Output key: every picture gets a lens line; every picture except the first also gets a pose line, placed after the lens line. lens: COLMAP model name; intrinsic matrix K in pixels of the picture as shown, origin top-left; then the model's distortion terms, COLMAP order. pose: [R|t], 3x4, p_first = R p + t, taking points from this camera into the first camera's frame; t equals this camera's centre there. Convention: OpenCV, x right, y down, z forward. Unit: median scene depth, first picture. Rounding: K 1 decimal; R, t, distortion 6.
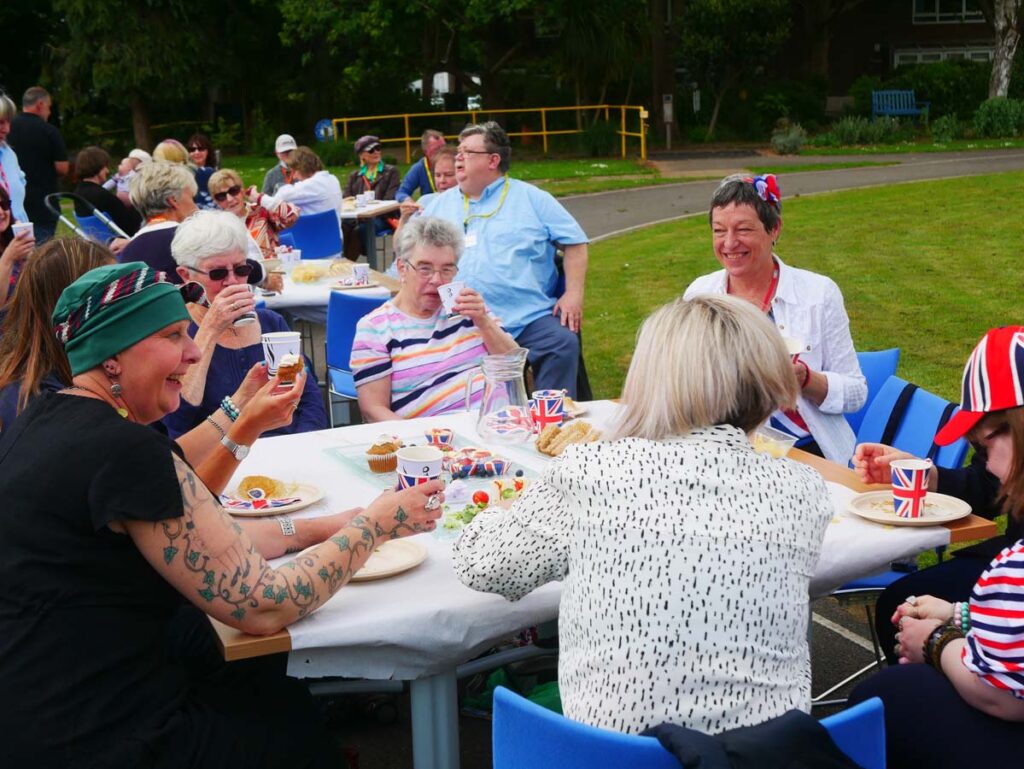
lens RADIAL K [[1487.1, 0, 512.7], [0, 1487.1, 382.5], [0, 0, 1]] dist [0.022772, 0.000000]
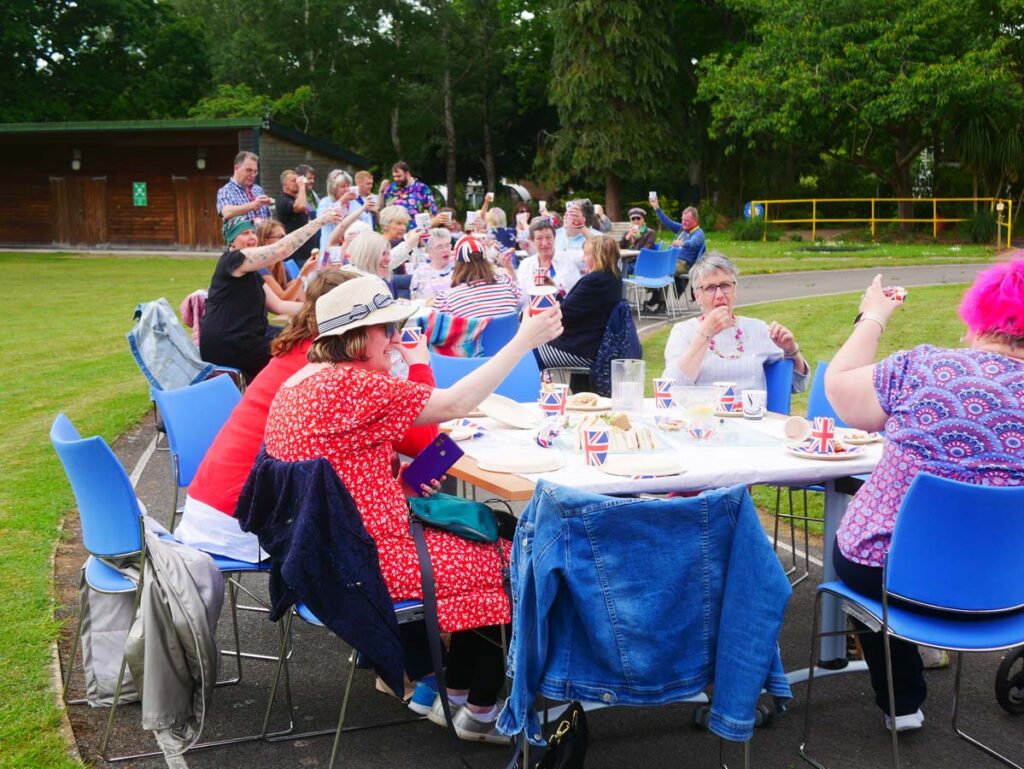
lens RADIAL K [[1487.1, 0, 511.7], [0, 1487.1, 385.4], [0, 0, 1]] dist [0.022772, 0.000000]
pose [[0.936216, 0.081144, -0.341929, 0.109774], [-0.098182, 0.994628, -0.032790, 0.023147], [0.337431, 0.064270, 0.939154, -0.148149]]
